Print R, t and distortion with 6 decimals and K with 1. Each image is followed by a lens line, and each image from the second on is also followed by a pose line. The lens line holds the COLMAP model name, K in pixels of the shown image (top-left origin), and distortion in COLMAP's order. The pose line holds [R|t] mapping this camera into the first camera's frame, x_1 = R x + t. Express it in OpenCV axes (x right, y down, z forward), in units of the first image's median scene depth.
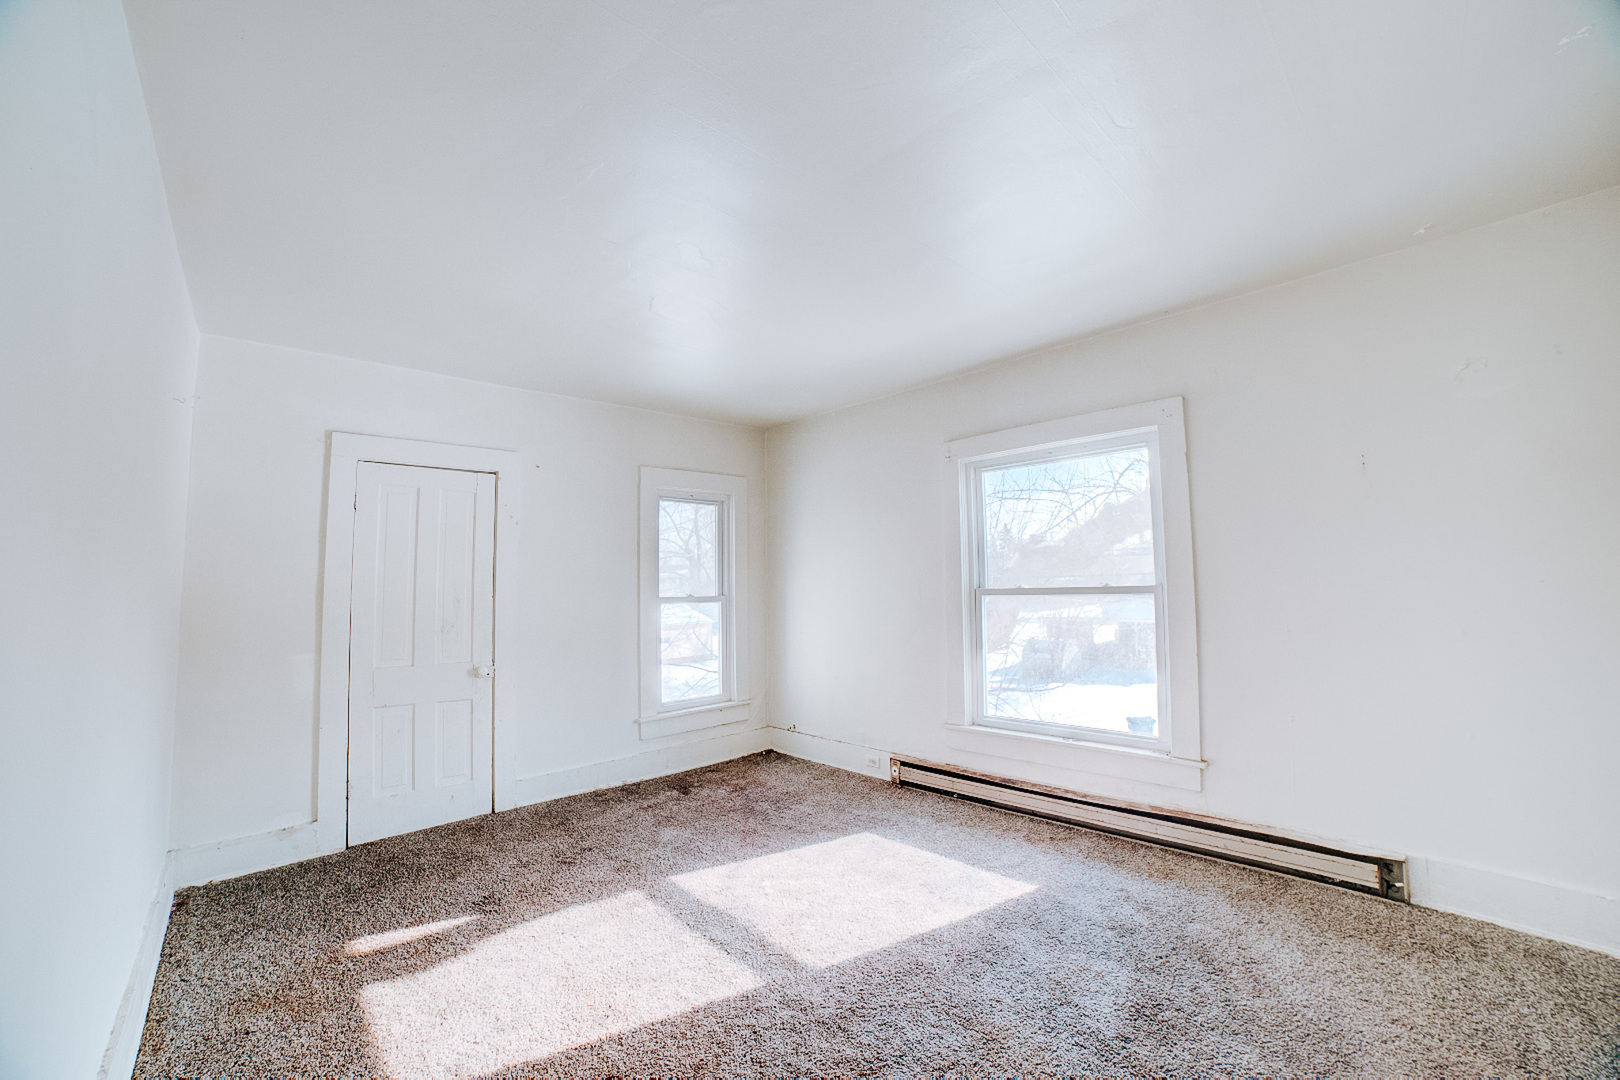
lens RADIAL K [[639.5, 0, 804.3], [0, 639.5, 548.7], [0, 0, 1]] dist [-0.103876, 0.032699]
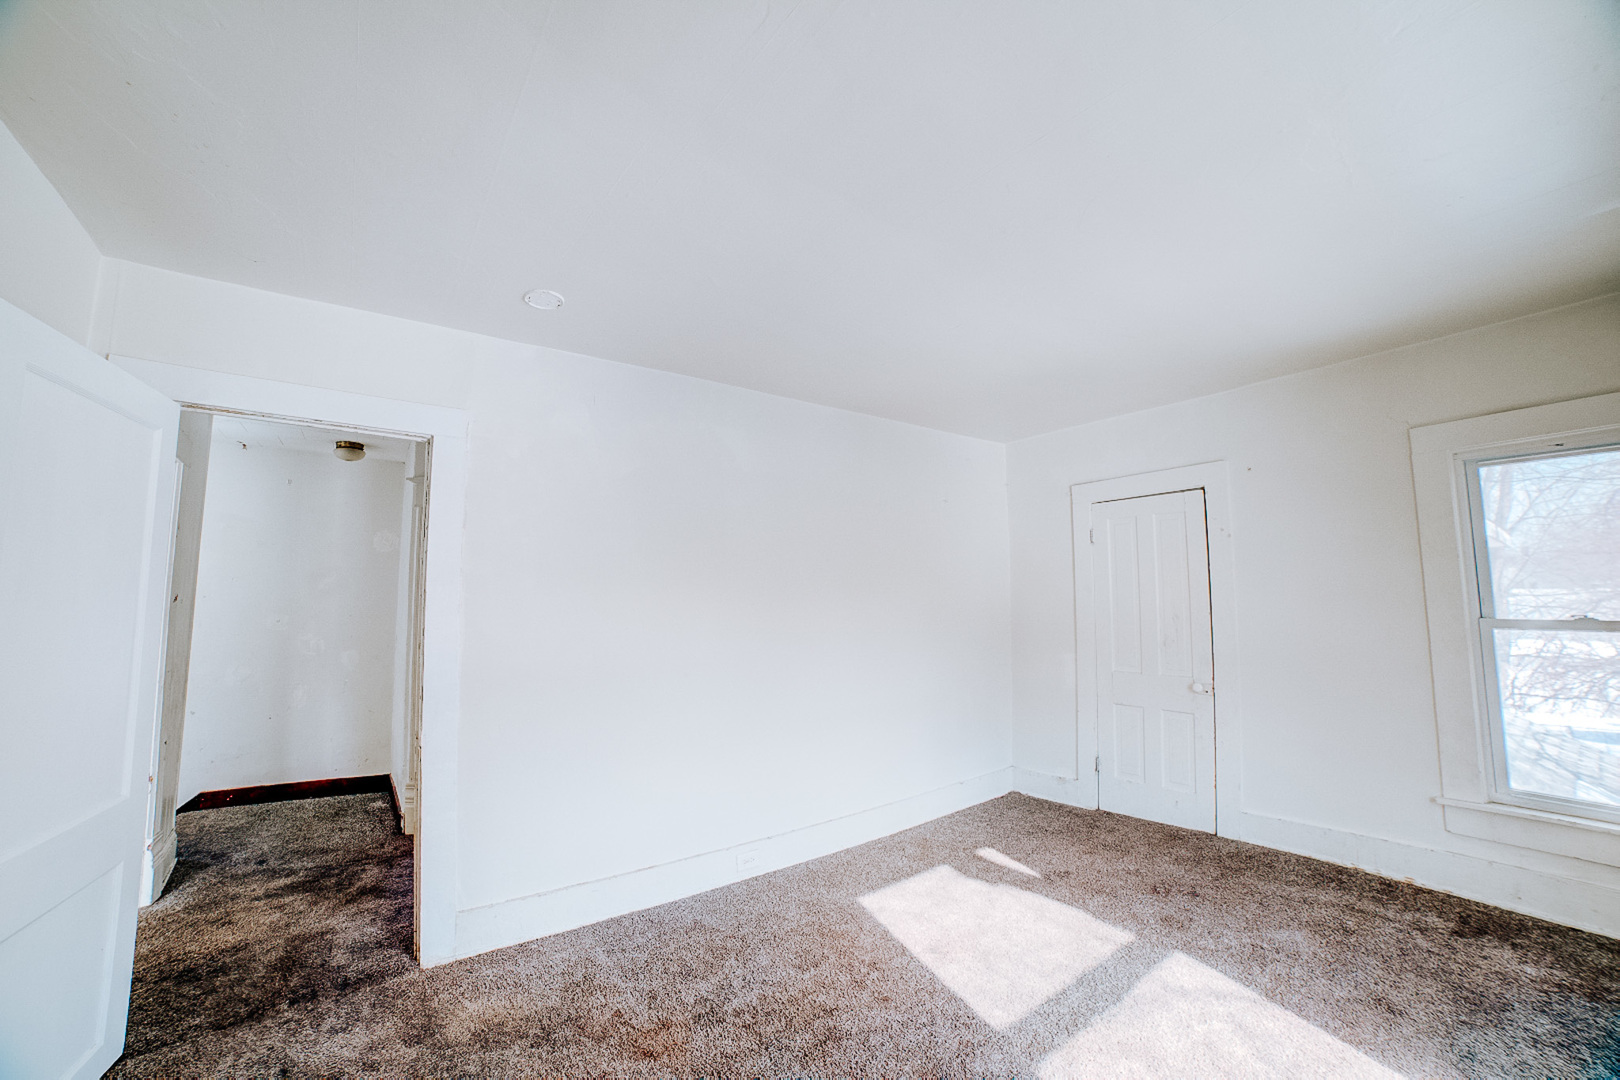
lens RADIAL K [[639.5, 0, 804.3], [0, 639.5, 548.7], [0, 0, 1]] dist [-0.103876, 0.032699]
pose [[-0.118056, -0.065039, -0.990875, 0.620893], [0.071926, 0.994672, -0.073857, 0.001057], [0.990399, -0.079988, -0.112749, 0.557299]]
